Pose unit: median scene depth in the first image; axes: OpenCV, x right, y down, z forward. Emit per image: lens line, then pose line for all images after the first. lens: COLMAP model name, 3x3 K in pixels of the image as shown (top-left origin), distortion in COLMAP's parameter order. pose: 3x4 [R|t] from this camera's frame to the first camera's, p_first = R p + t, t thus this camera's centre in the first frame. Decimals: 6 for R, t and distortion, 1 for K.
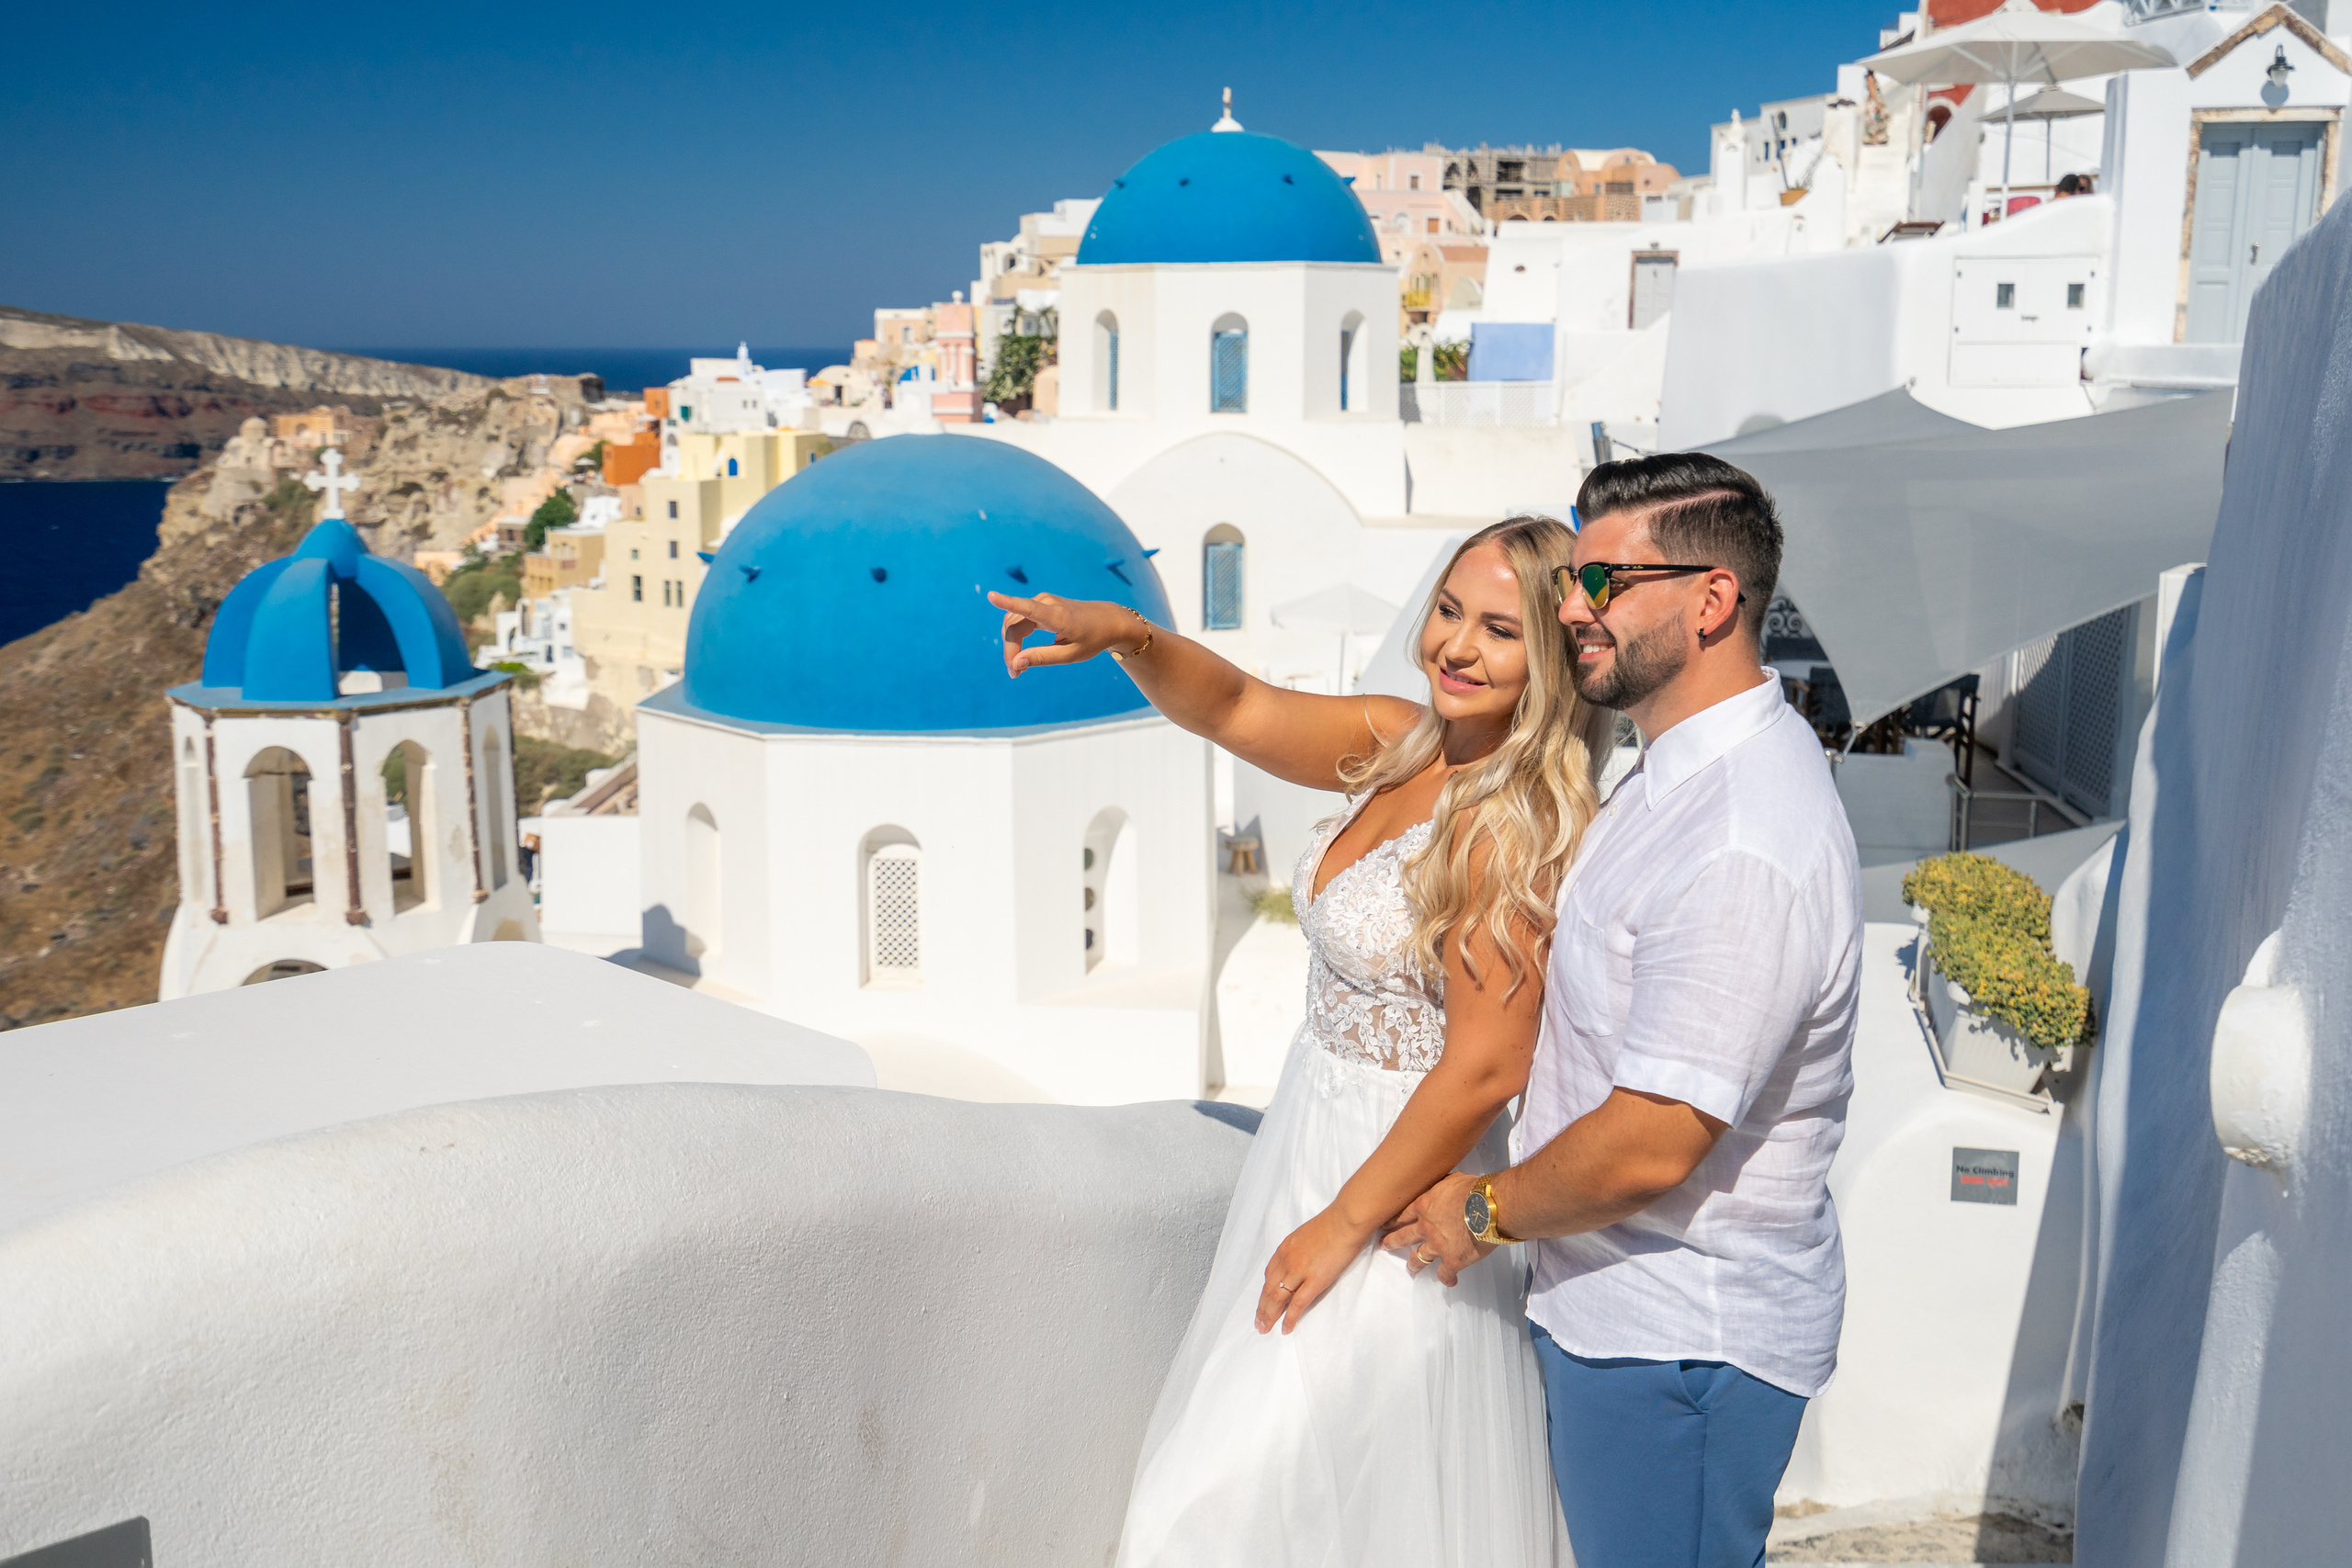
lens RADIAL K [[2406.6, 0, 1176.4], [0, 2406.6, 787.8], [0, 0, 1]] dist [0.010970, 0.002437]
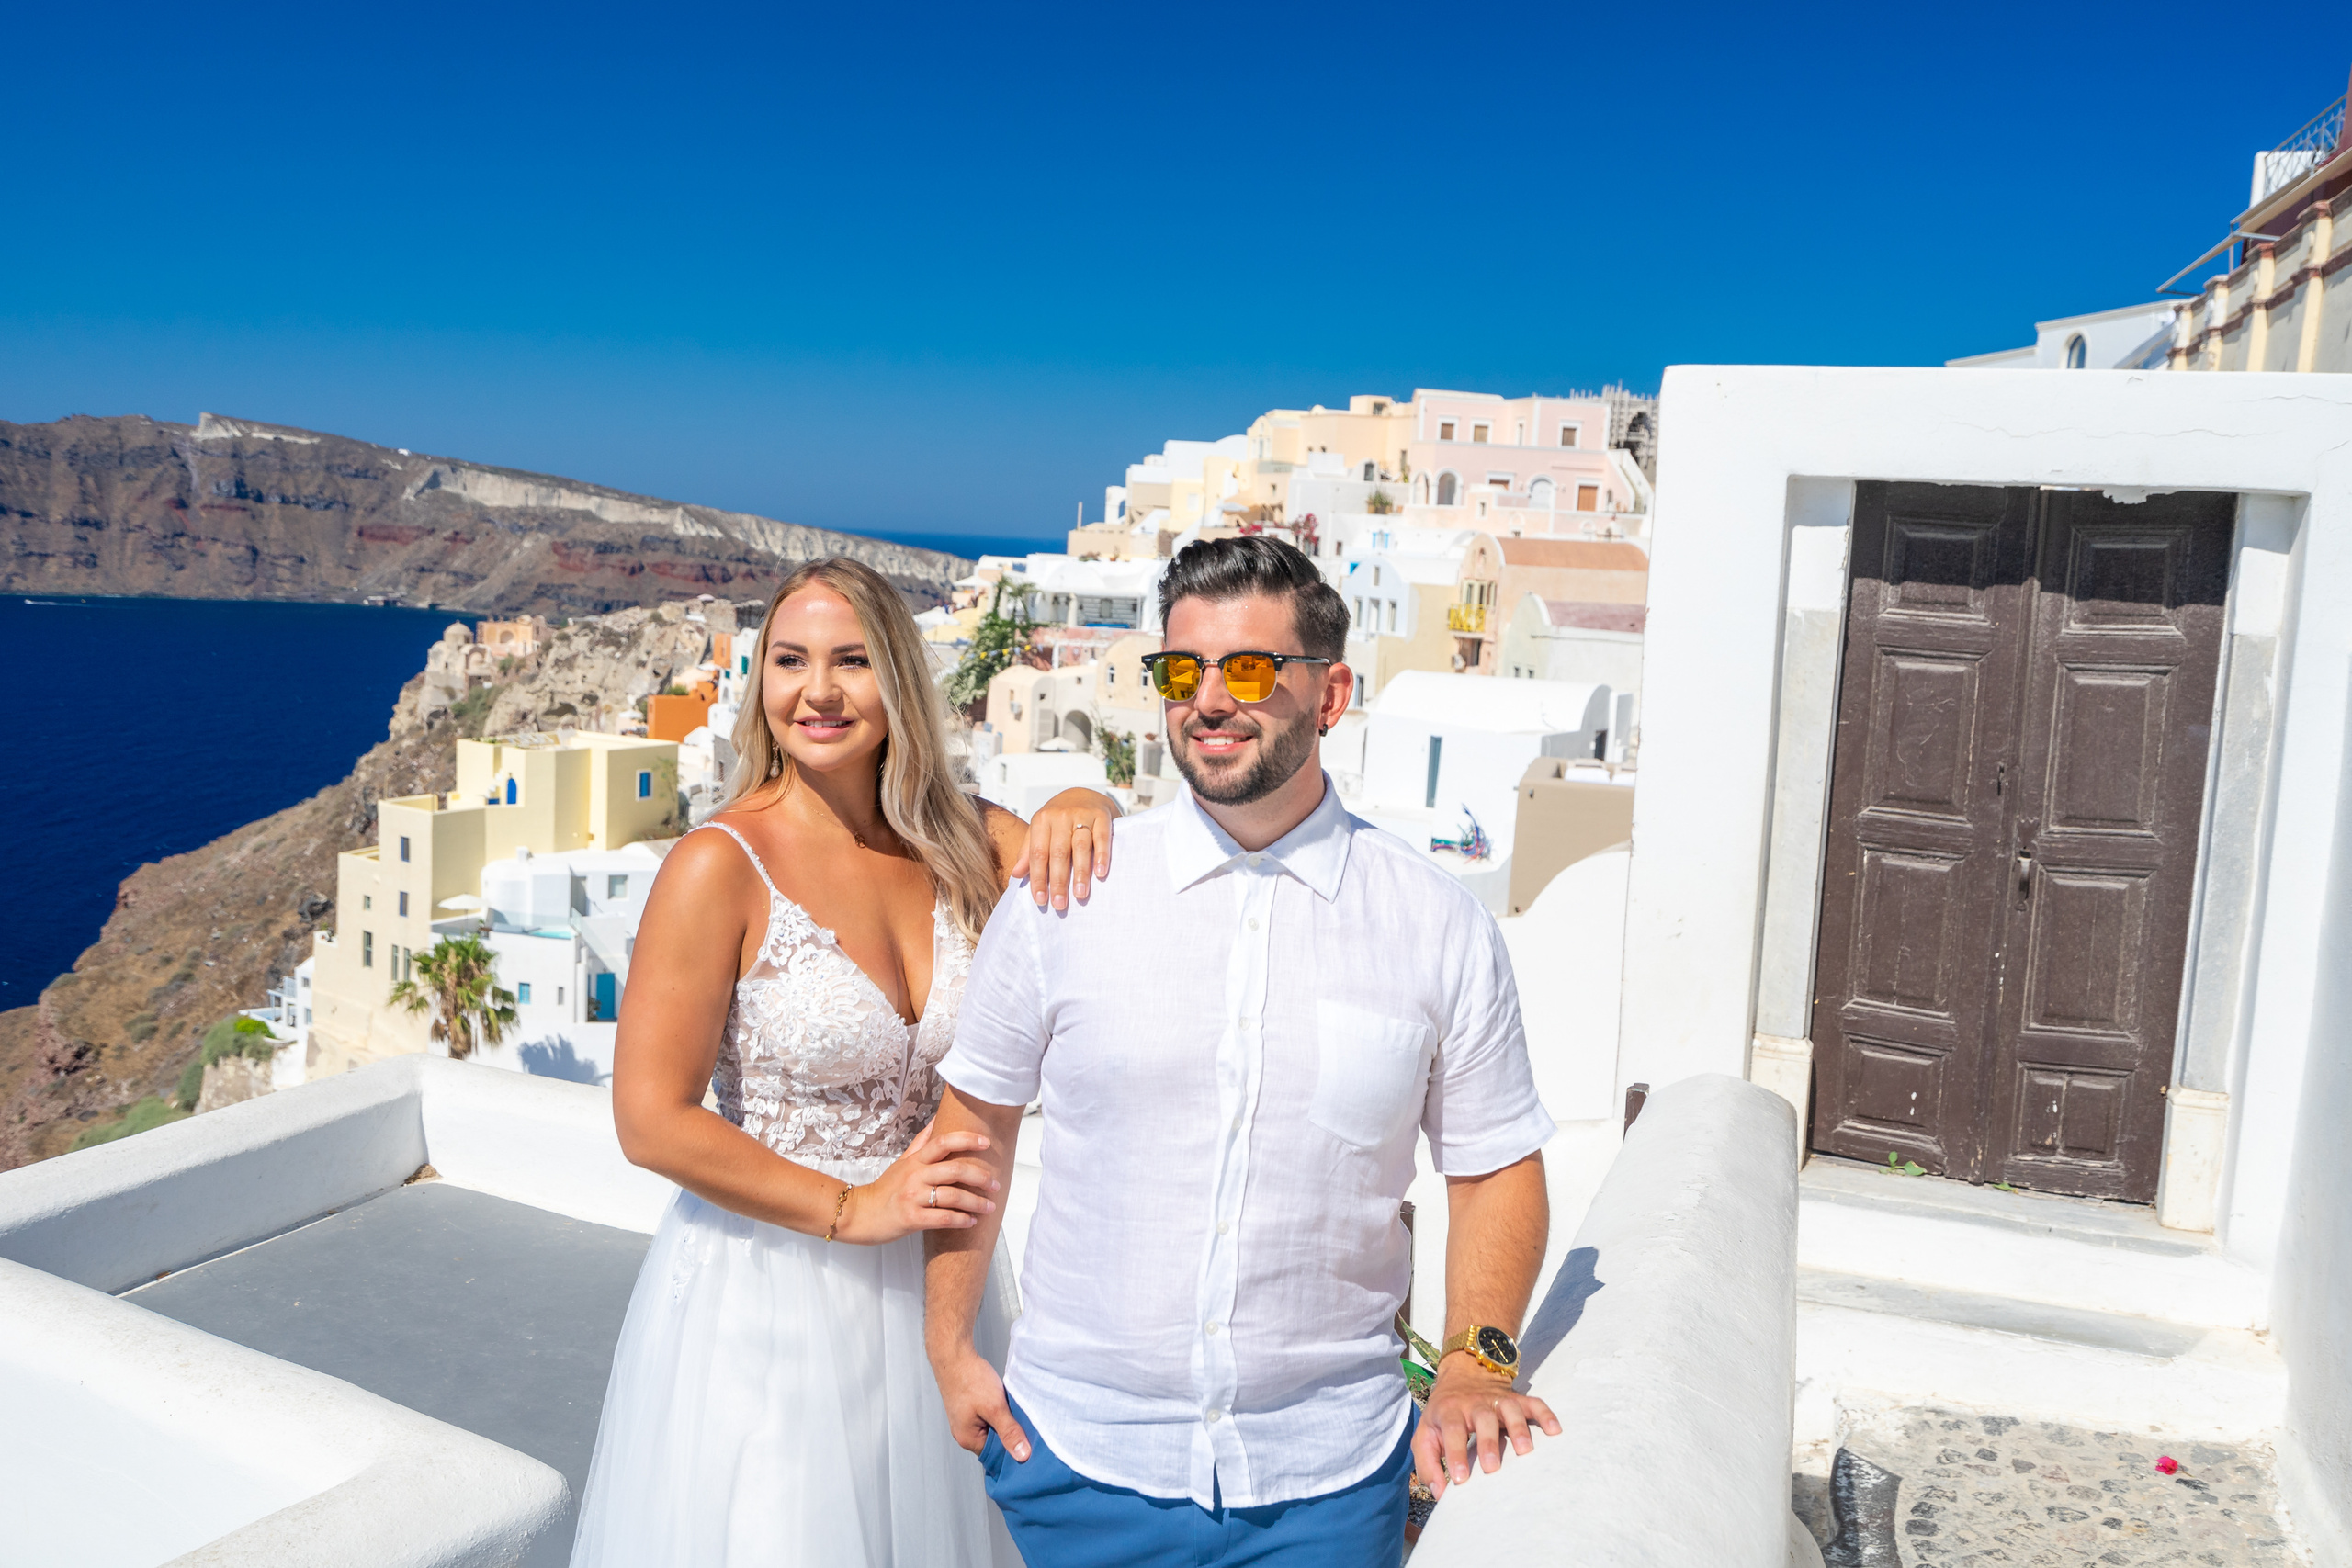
lens RADIAL K [[1995.3, 0, 1176.0], [0, 1995.3, 784.0], [0, 0, 1]] dist [0.000453, 0.000860]
pose [[0.978133, 0.072488, -0.194940, 0.075684], [-0.084788, 0.994852, -0.055498, -0.071572], [0.189913, 0.070813, 0.979244, 0.273128]]
